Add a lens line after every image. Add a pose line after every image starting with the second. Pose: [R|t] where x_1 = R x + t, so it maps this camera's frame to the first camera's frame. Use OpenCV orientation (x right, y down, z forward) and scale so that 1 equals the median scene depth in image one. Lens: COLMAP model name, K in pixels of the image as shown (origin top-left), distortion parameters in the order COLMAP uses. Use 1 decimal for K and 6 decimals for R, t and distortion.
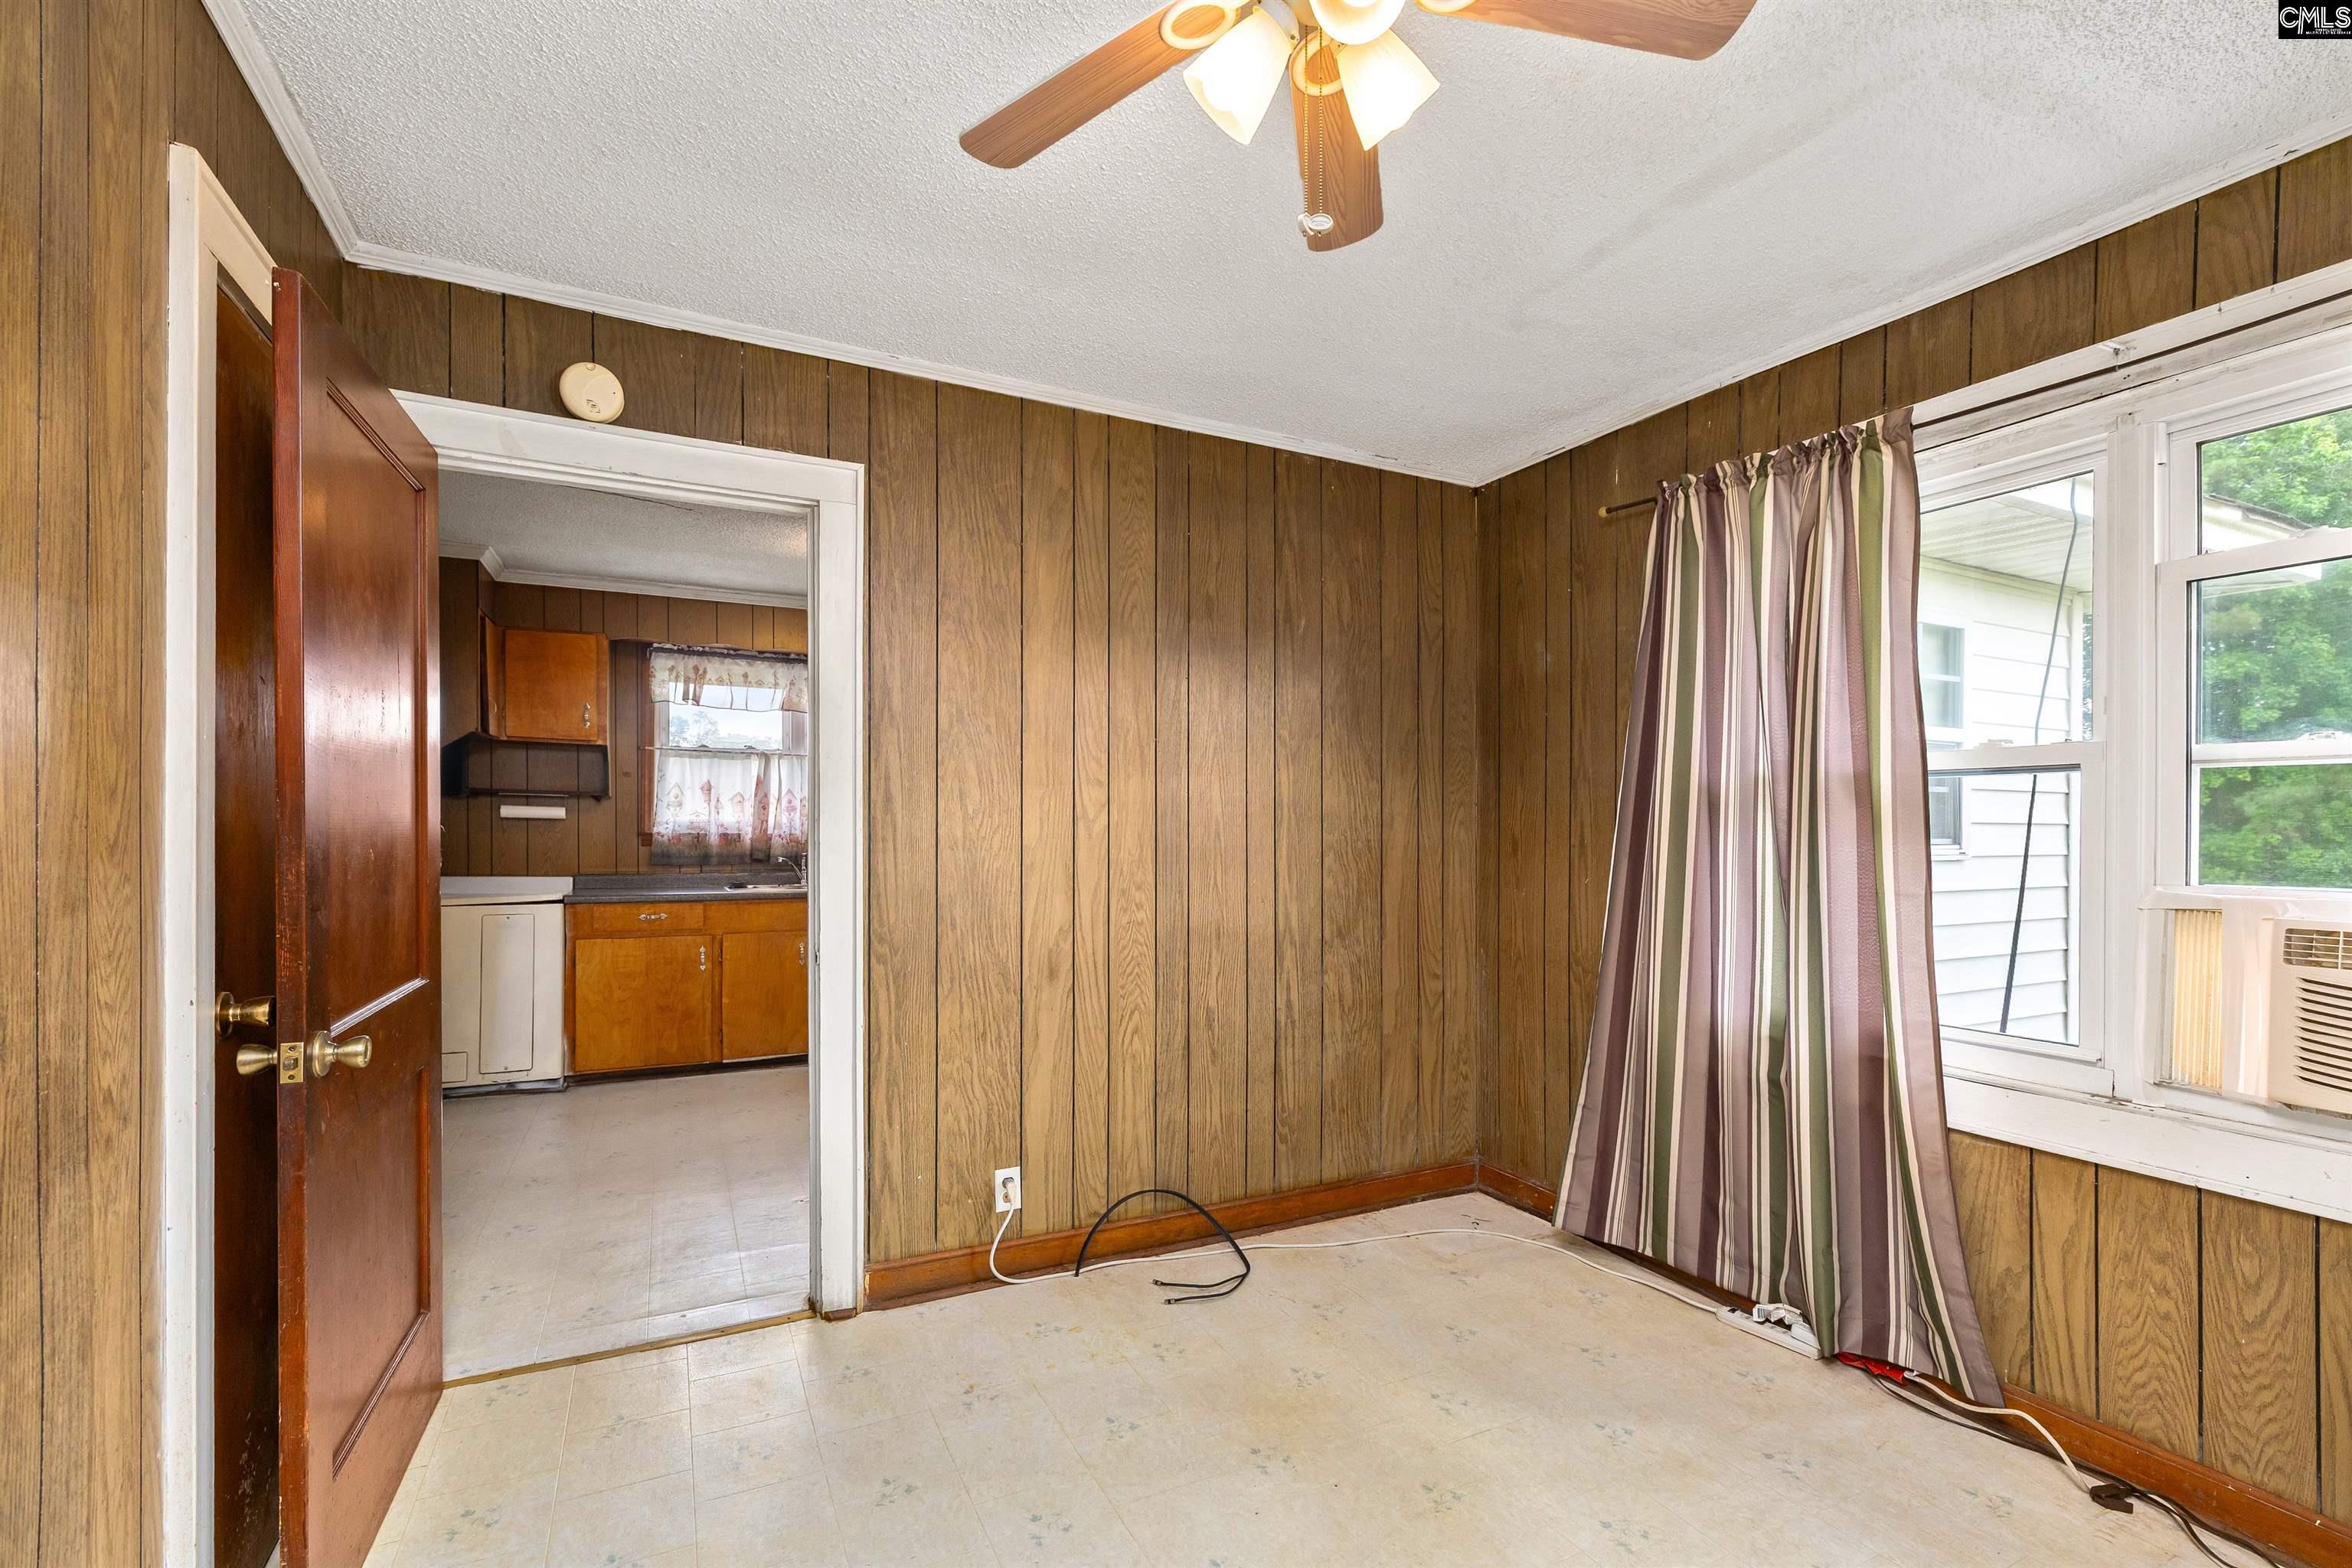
lens RADIAL K [[1000.2, 0, 1169.2], [0, 1000.2, 835.0], [0, 0, 1]] dist [-0.002559, 0.000354]
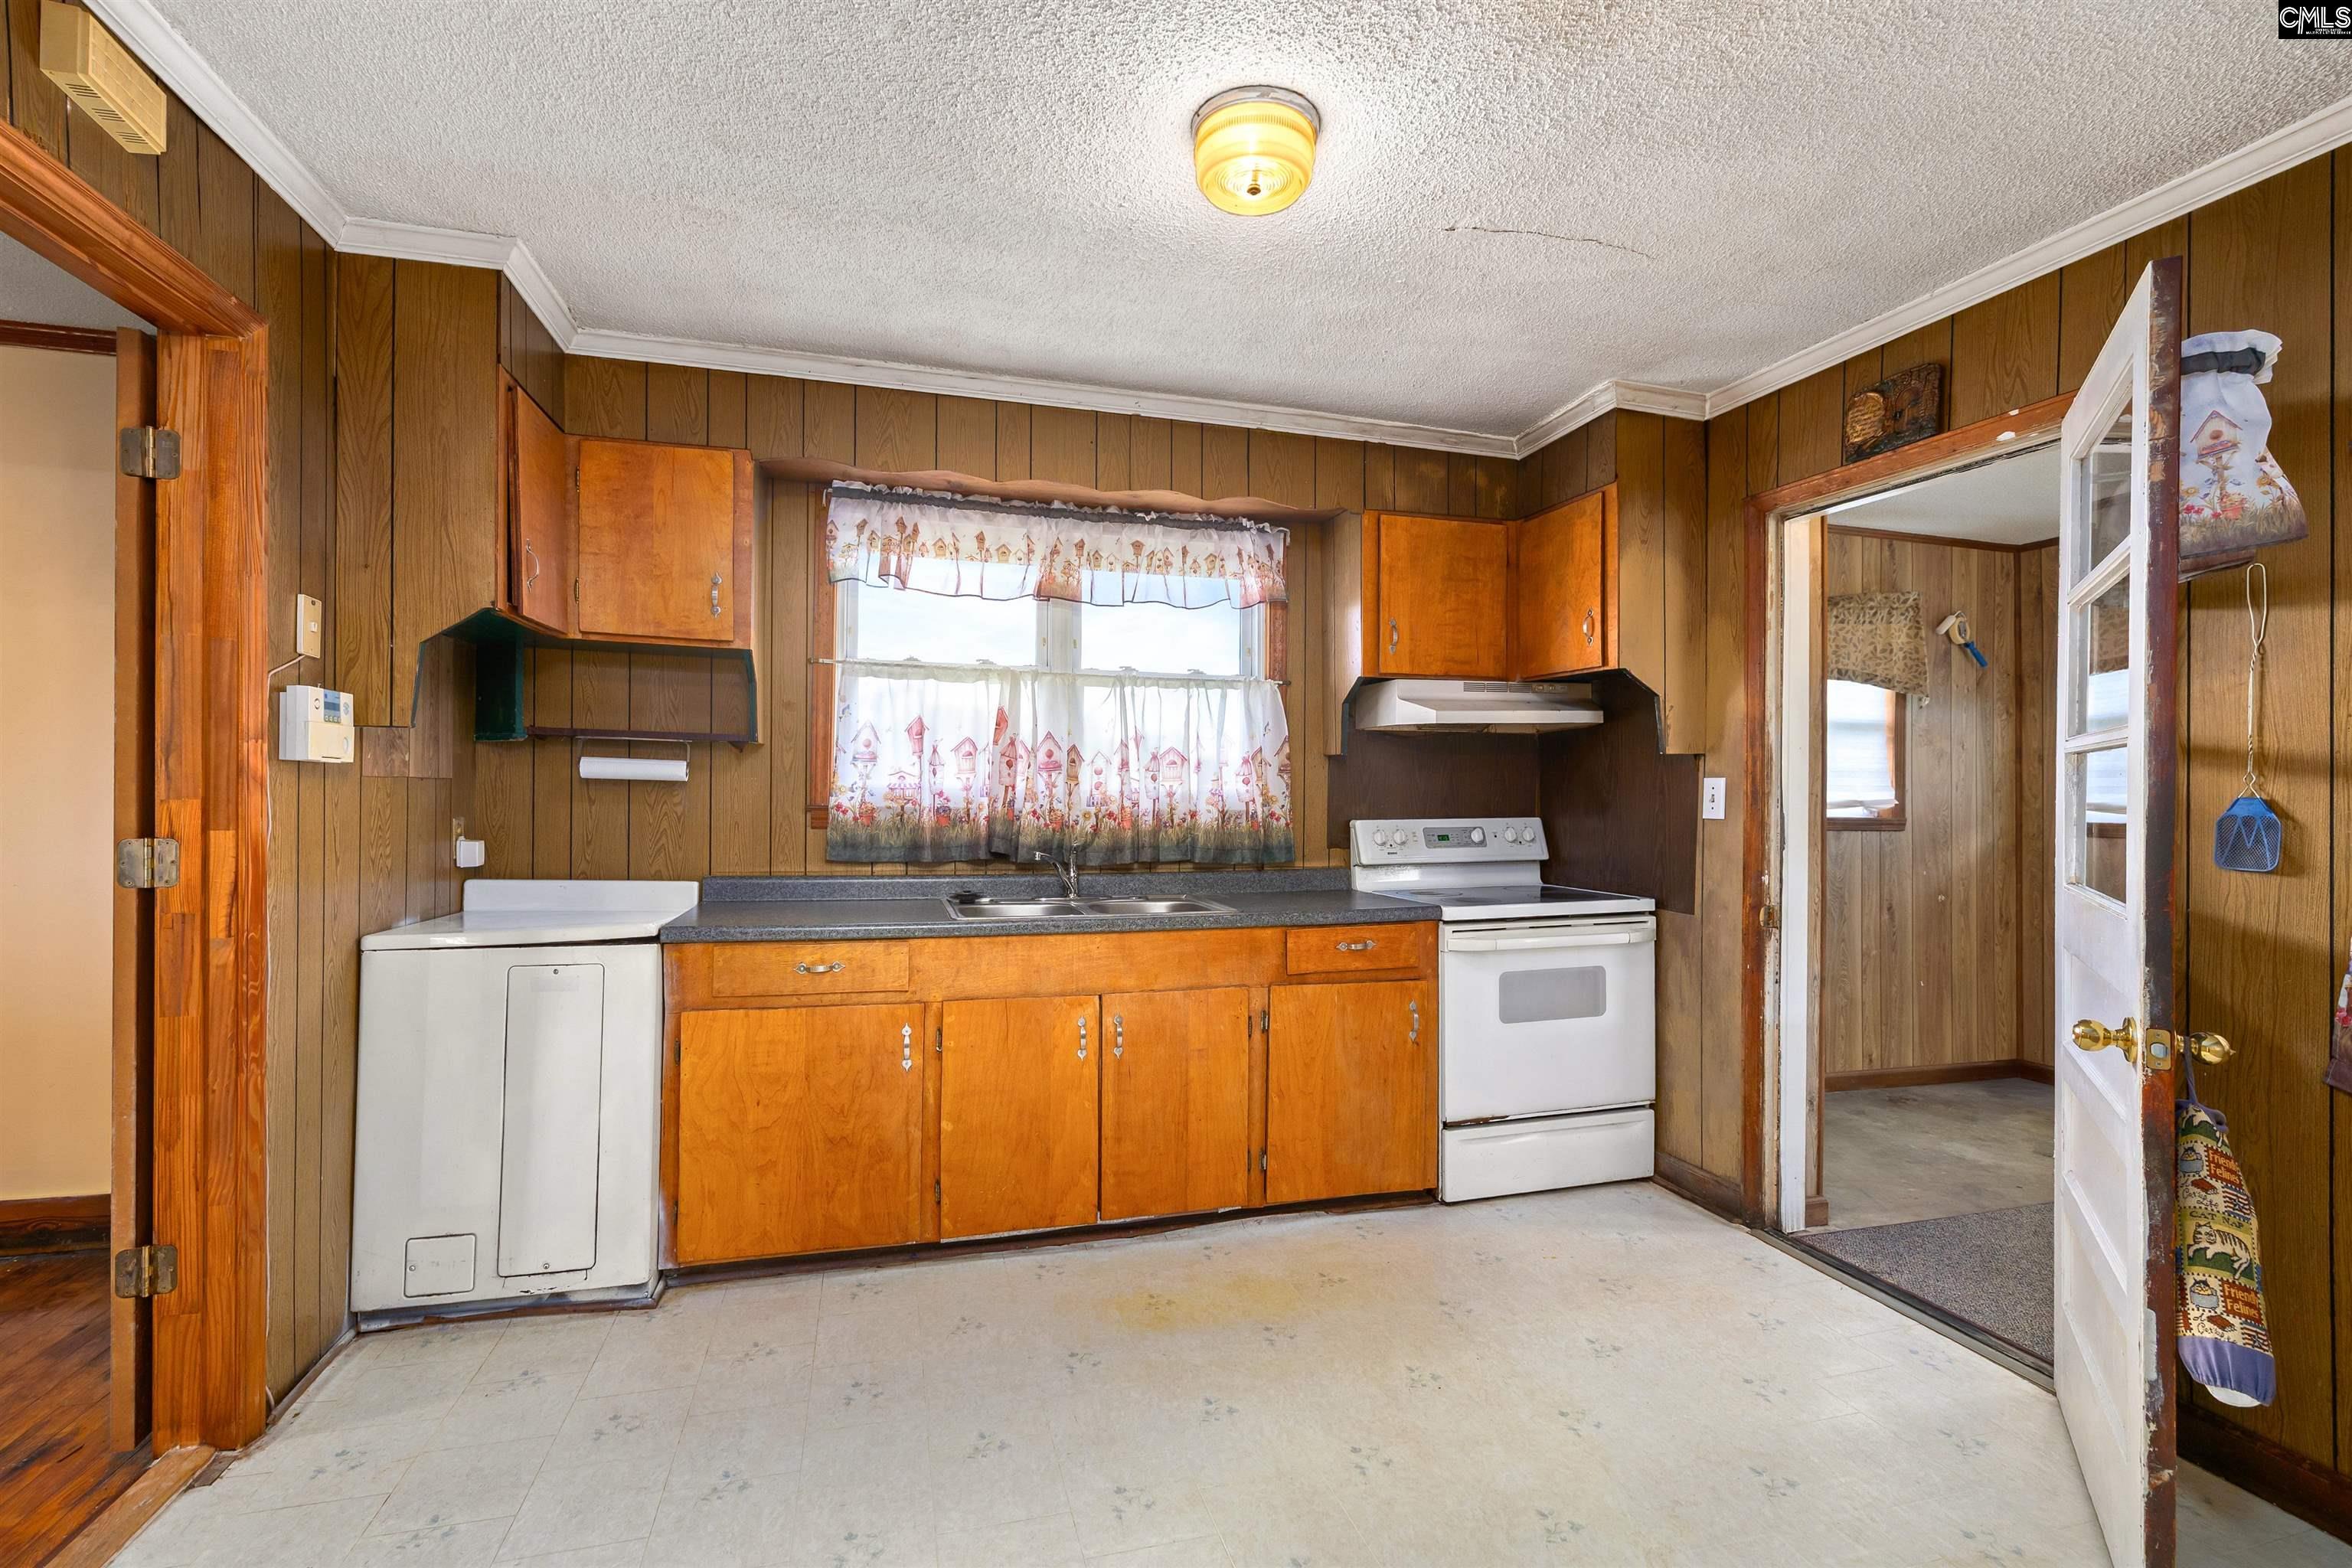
lens RADIAL K [[1000.2, 0, 1170.6], [0, 1000.2, 790.2], [0, 0, 1]] dist [-0.002559, 0.000354]
pose [[0.983938, 0.005699, -0.178417, -0.226452], [-0.007621, 0.999920, -0.010084, -0.007479], [0.178345, 0.011282, 0.983903, 0.482839]]
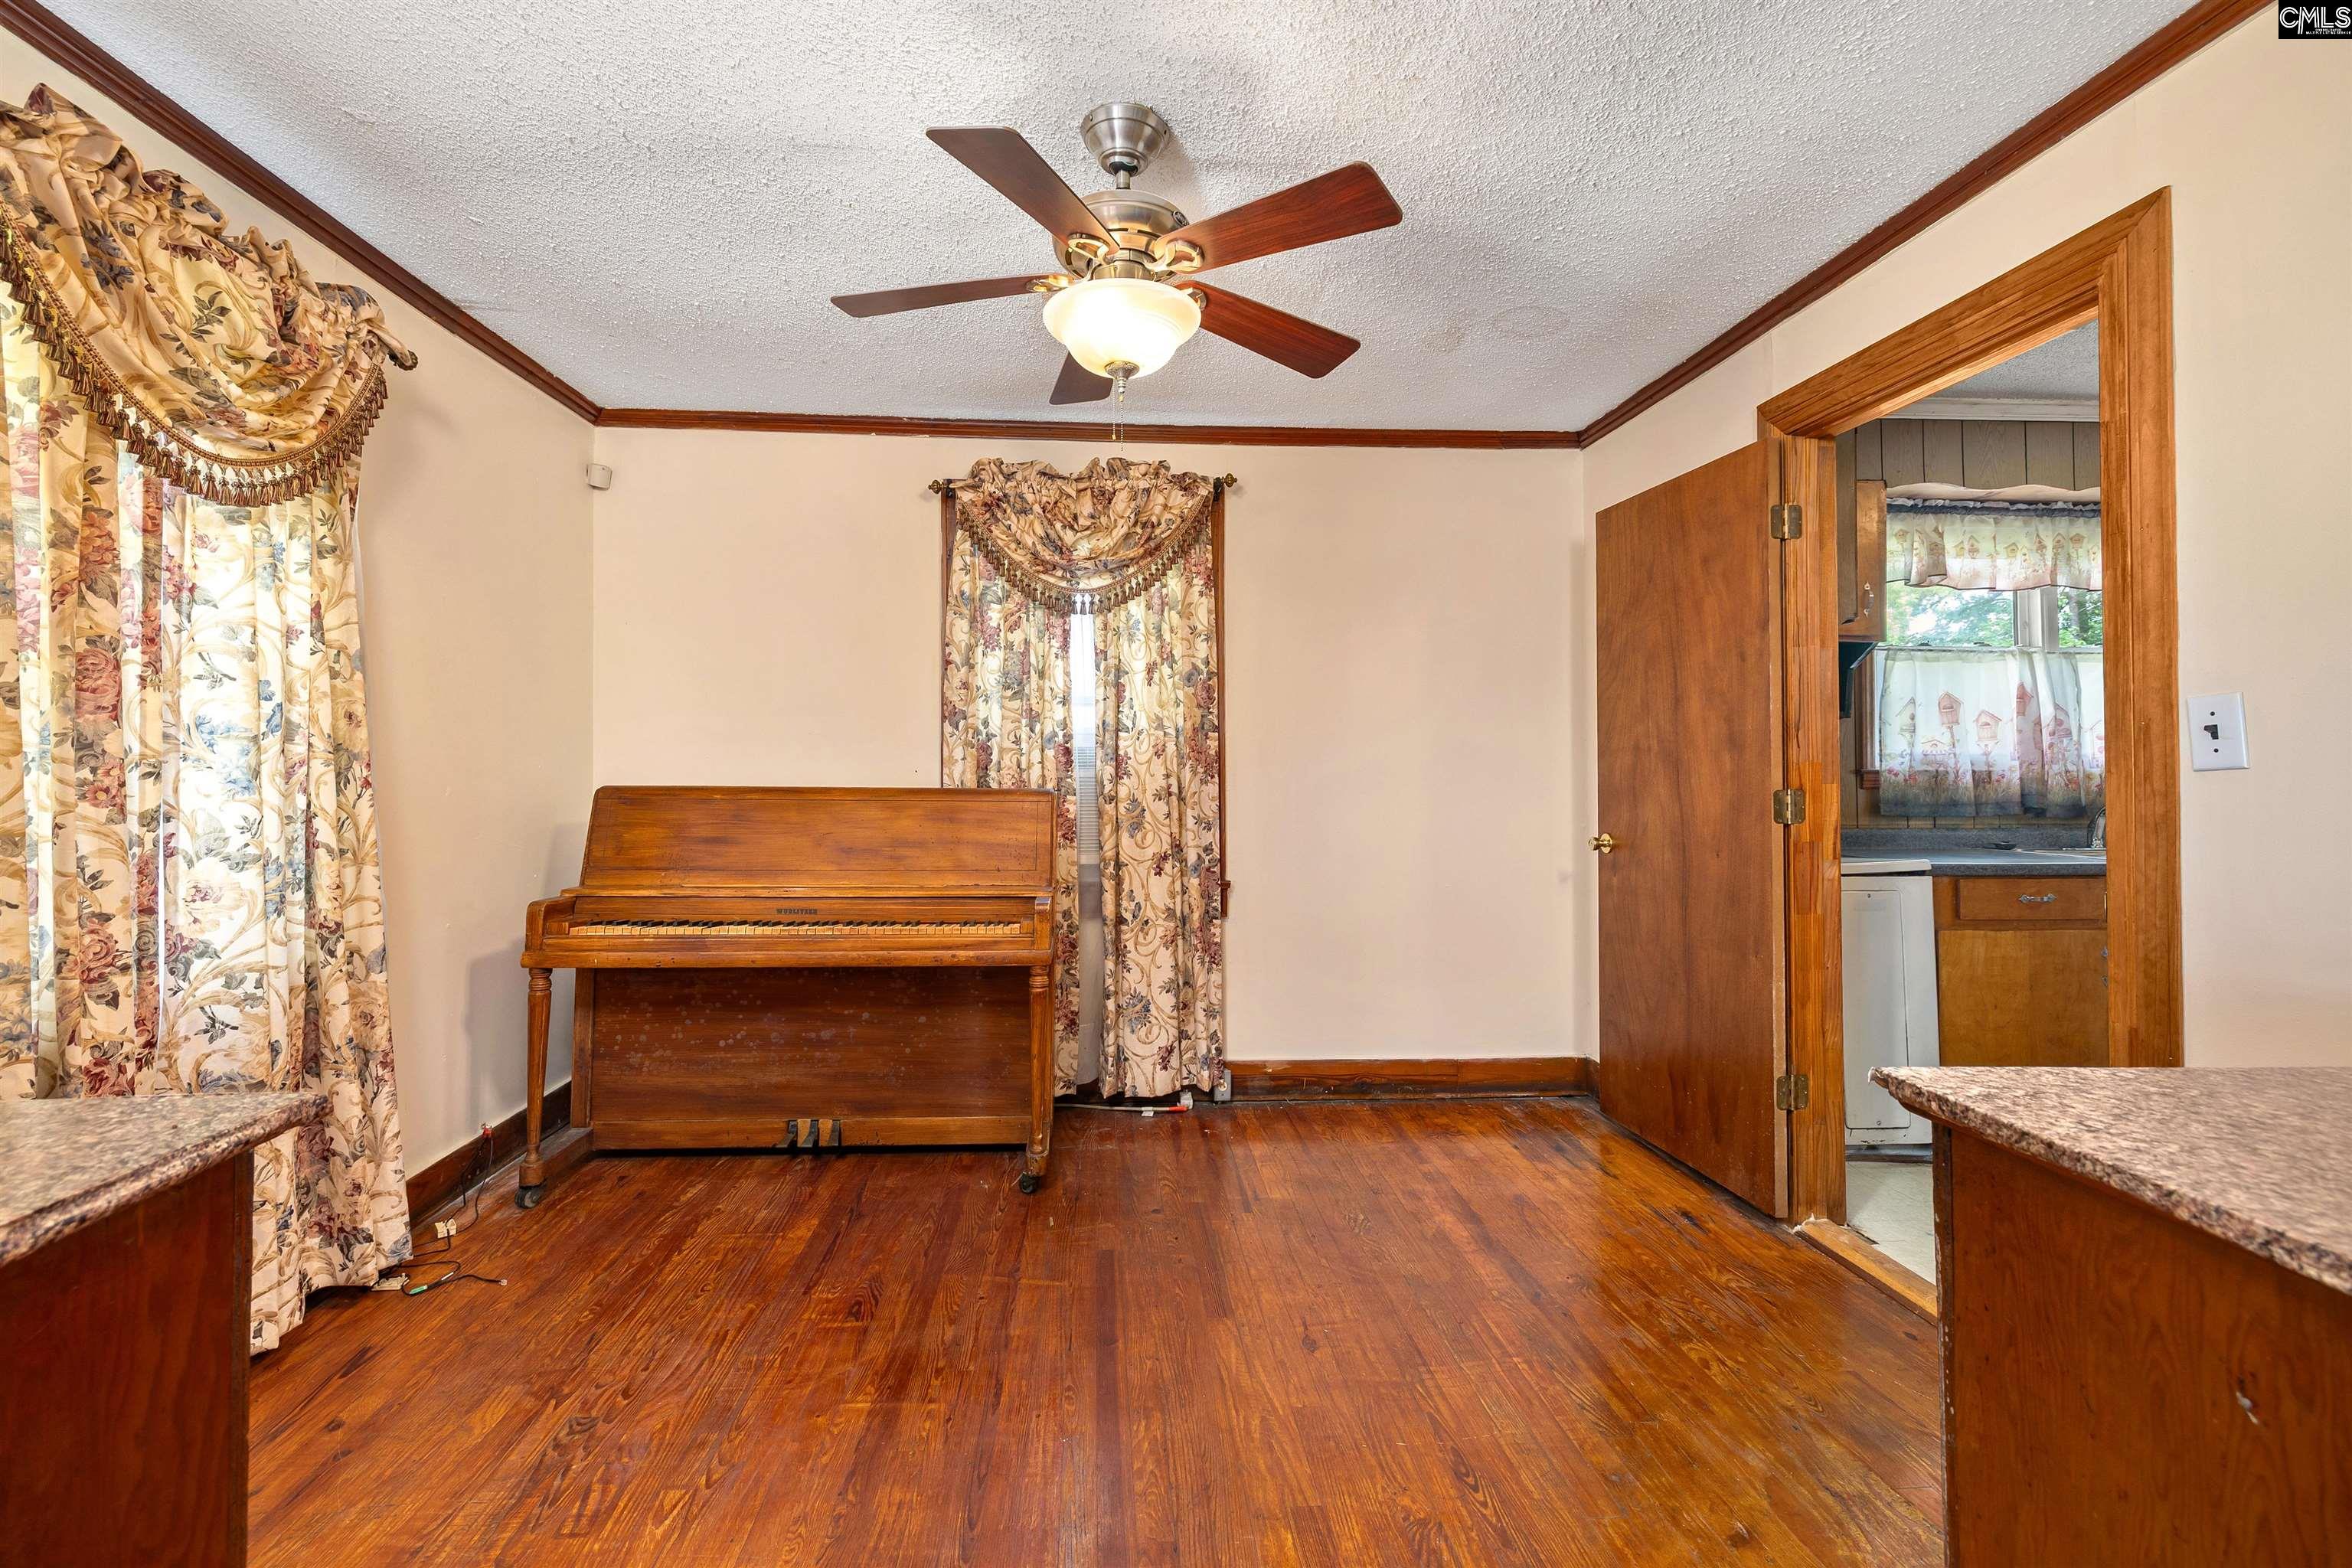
lens RADIAL K [[1000.2, 0, 1162.7], [0, 1000.2, 753.8], [0, 0, 1]] dist [-0.002559, 0.000354]
pose [[0.926100, -0.010989, -0.377117, -0.750531], [0.001978, 0.999703, -0.024272, 0.002498], [0.377272, 0.021732, 0.925847, 0.173691]]
